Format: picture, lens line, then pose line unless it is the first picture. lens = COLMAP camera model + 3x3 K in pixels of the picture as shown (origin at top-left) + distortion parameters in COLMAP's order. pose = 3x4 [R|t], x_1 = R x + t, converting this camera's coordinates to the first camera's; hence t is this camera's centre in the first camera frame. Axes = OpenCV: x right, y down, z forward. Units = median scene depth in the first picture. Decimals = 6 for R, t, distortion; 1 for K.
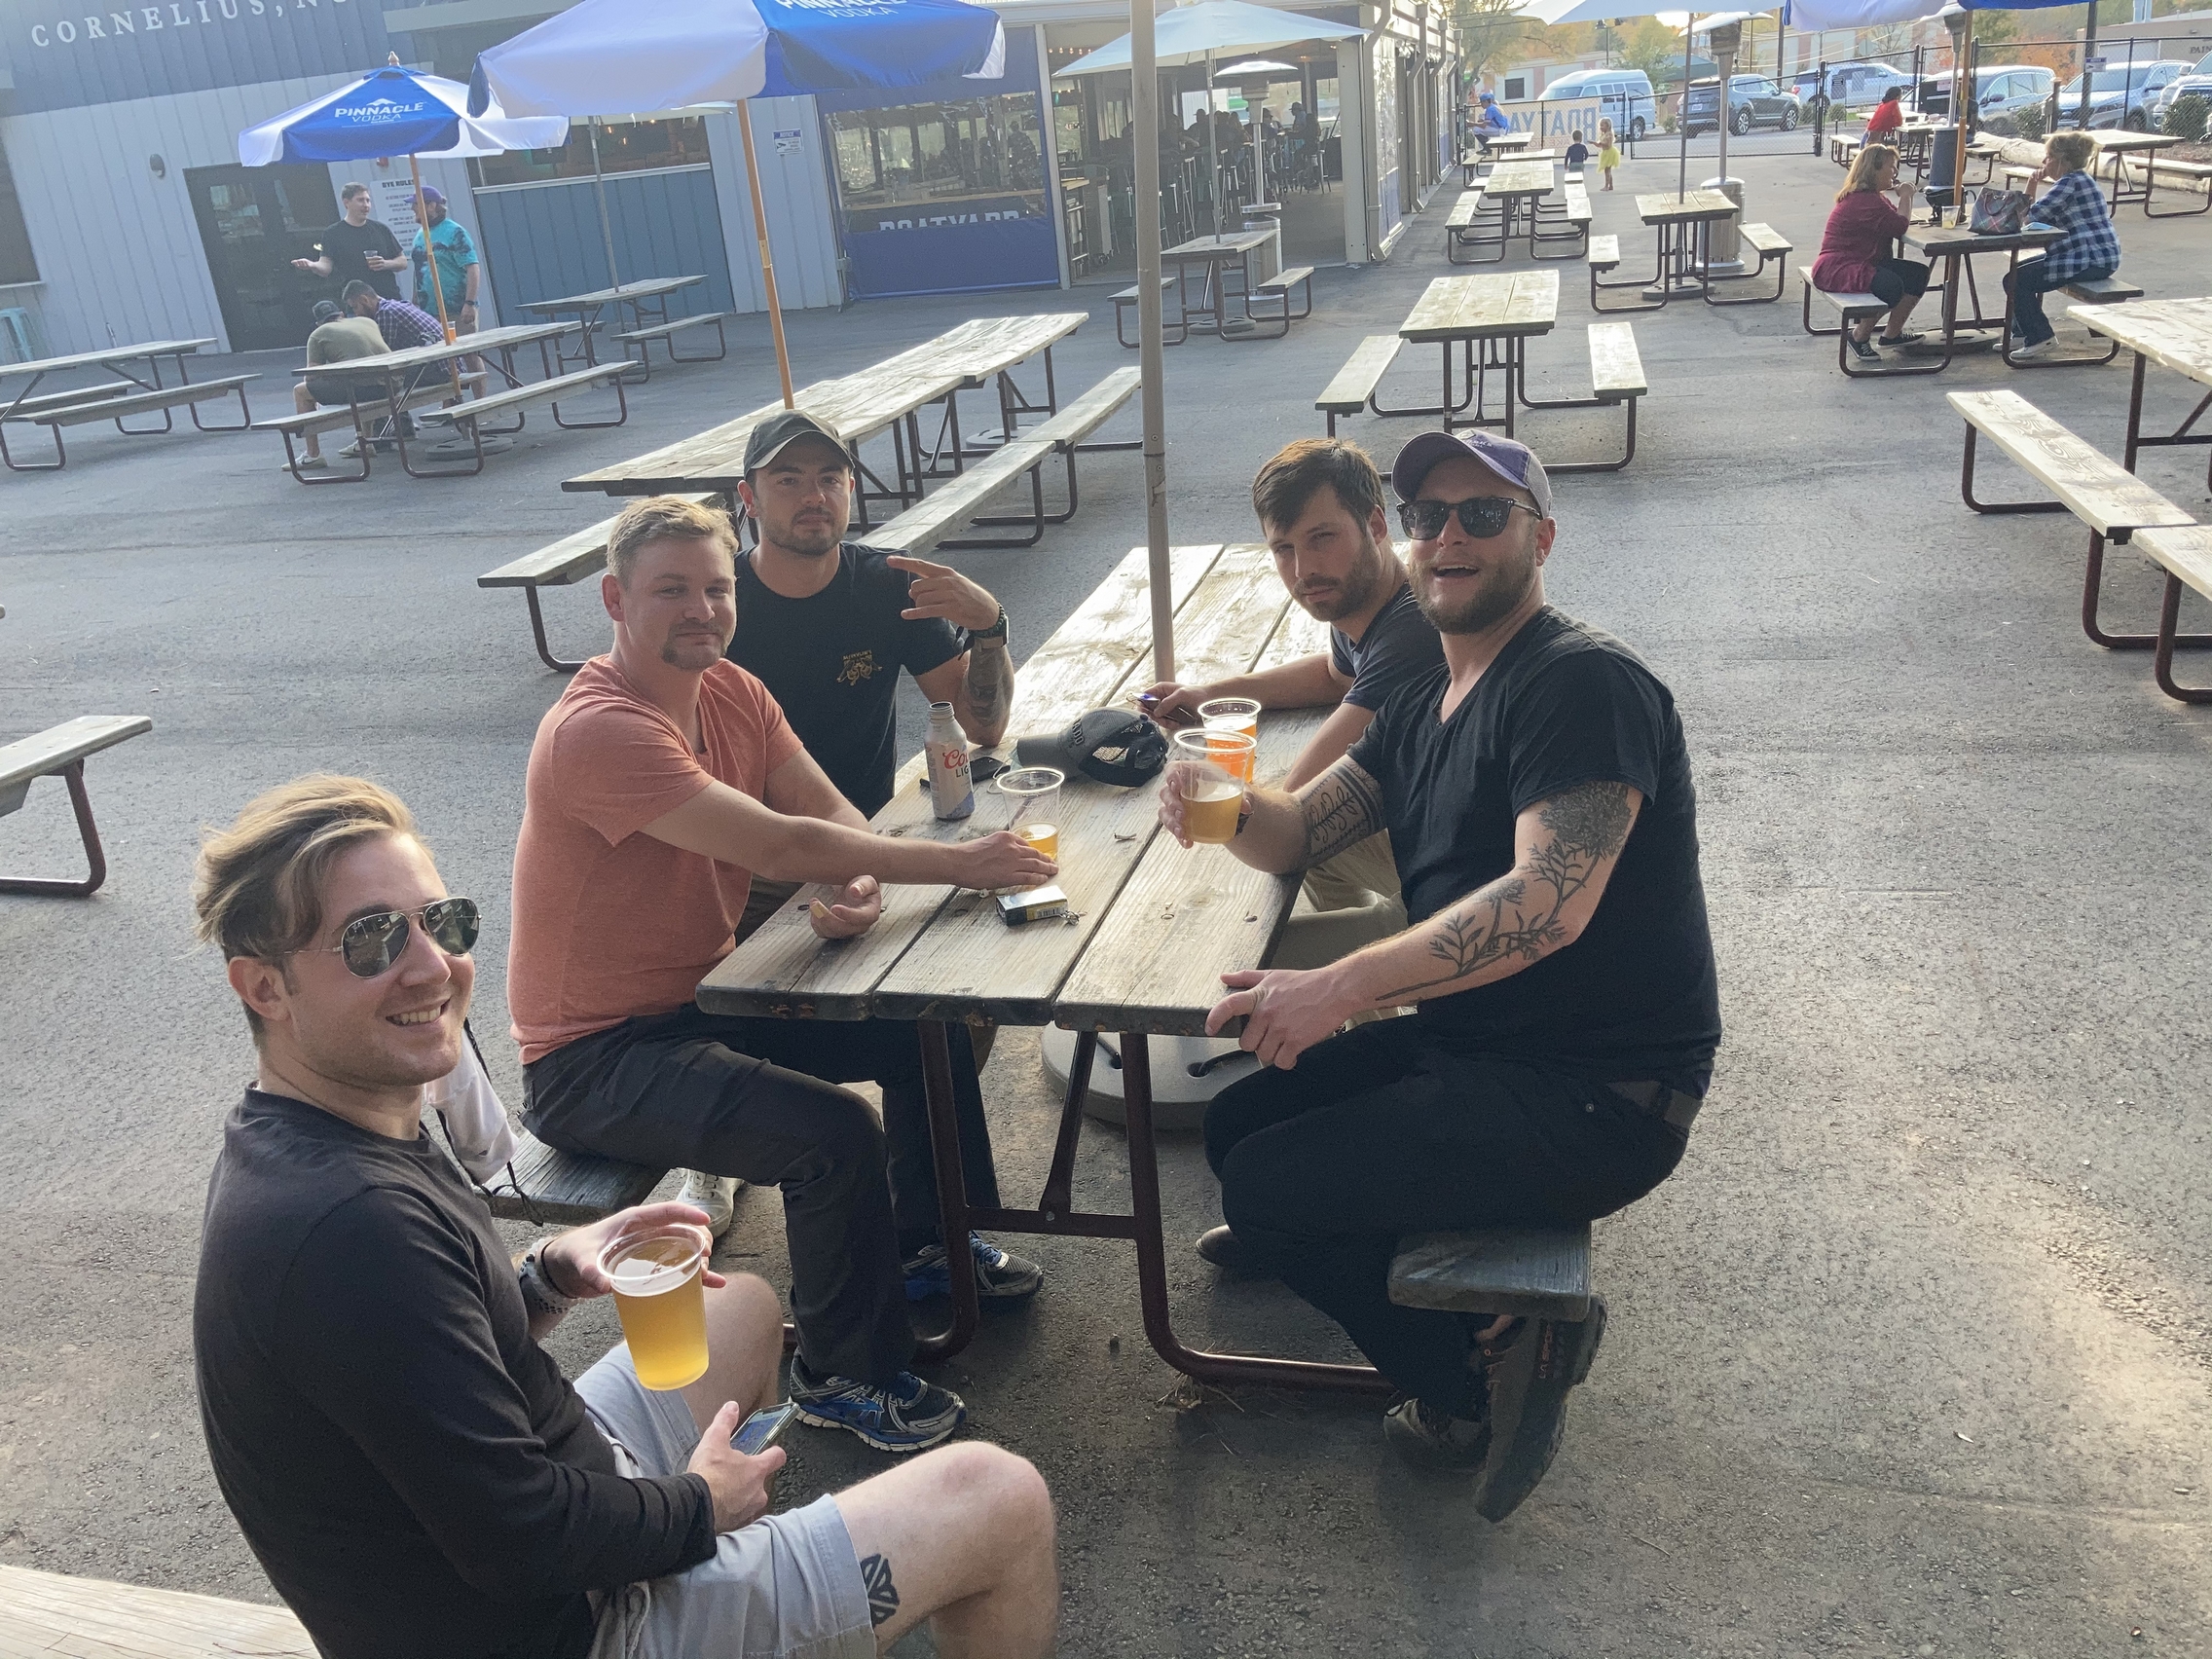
lens RADIAL K [[1811.8, 0, 1098.6], [0, 1811.8, 822.8], [0, 0, 1]] dist [0.009706, 0.007745]
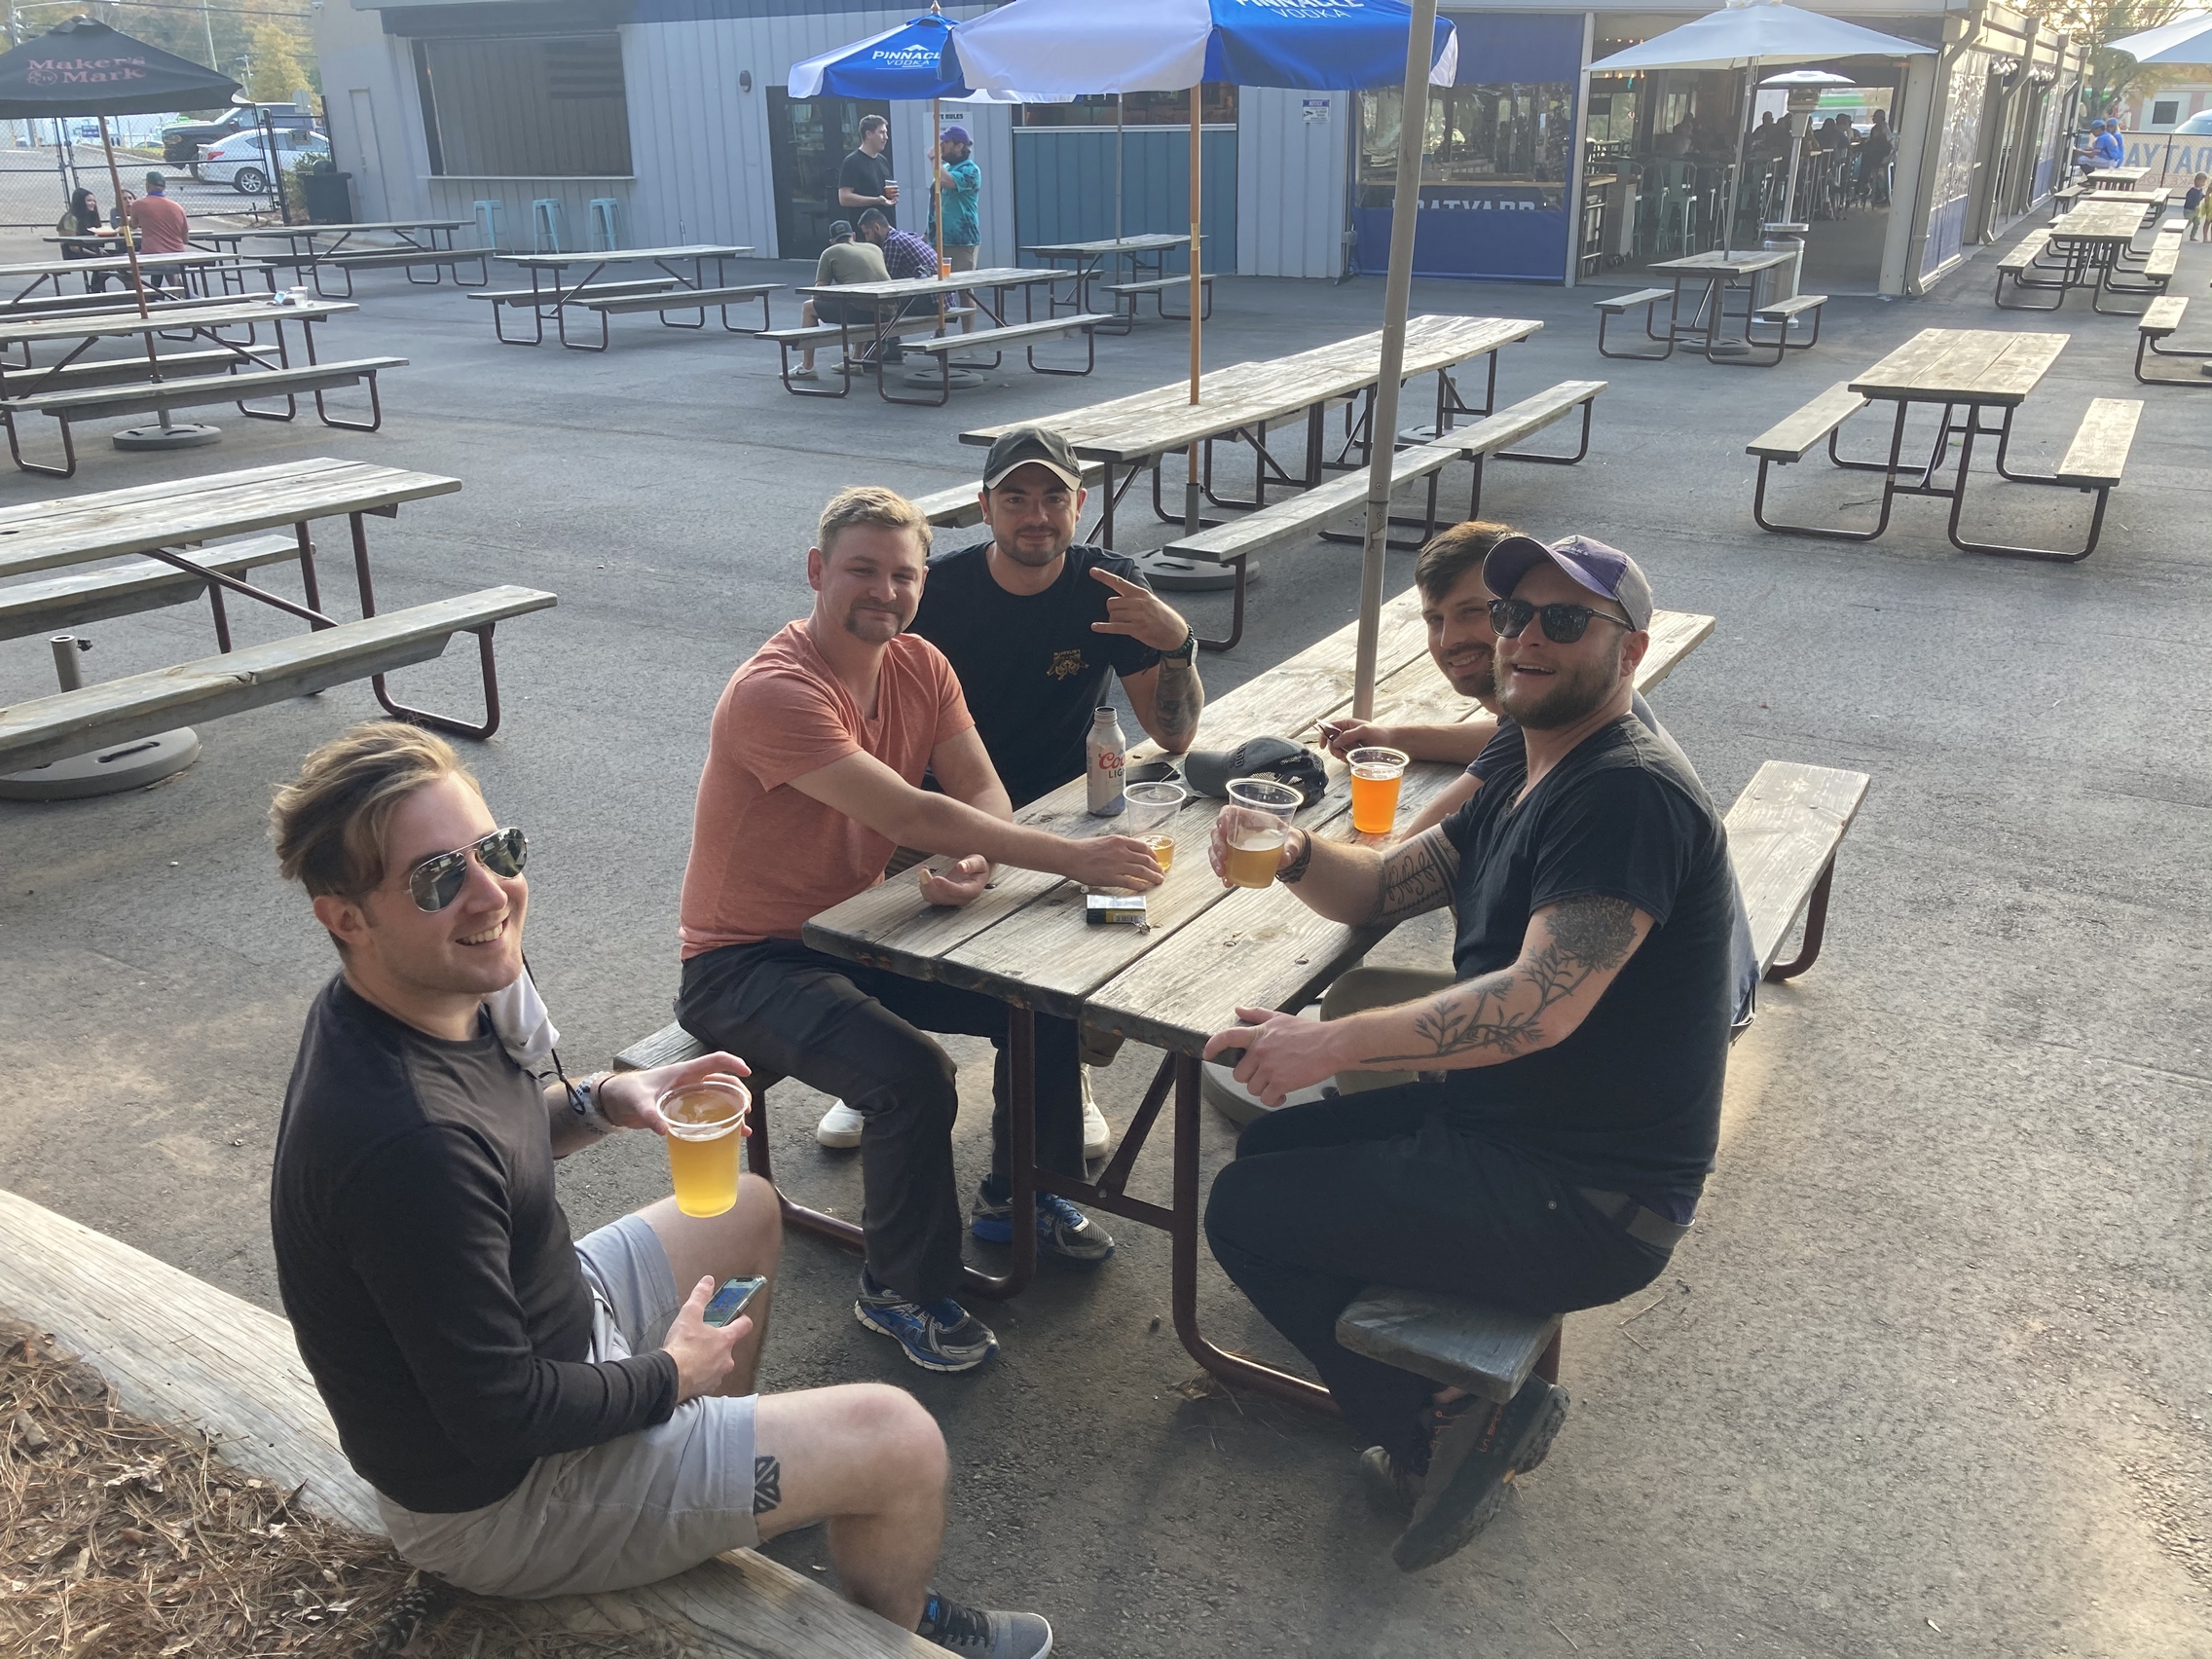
lens RADIAL K [[1808.6, 0, 1105.4], [0, 1808.6, 835.2], [0, 0, 1]] dist [0.010347, 0.004844]
pose [[0.956506, 0.182702, -0.227410, 0.126885], [-0.177211, 0.983166, 0.044514, -0.029062], [0.231715, -0.002278, 0.972781, -0.034389]]
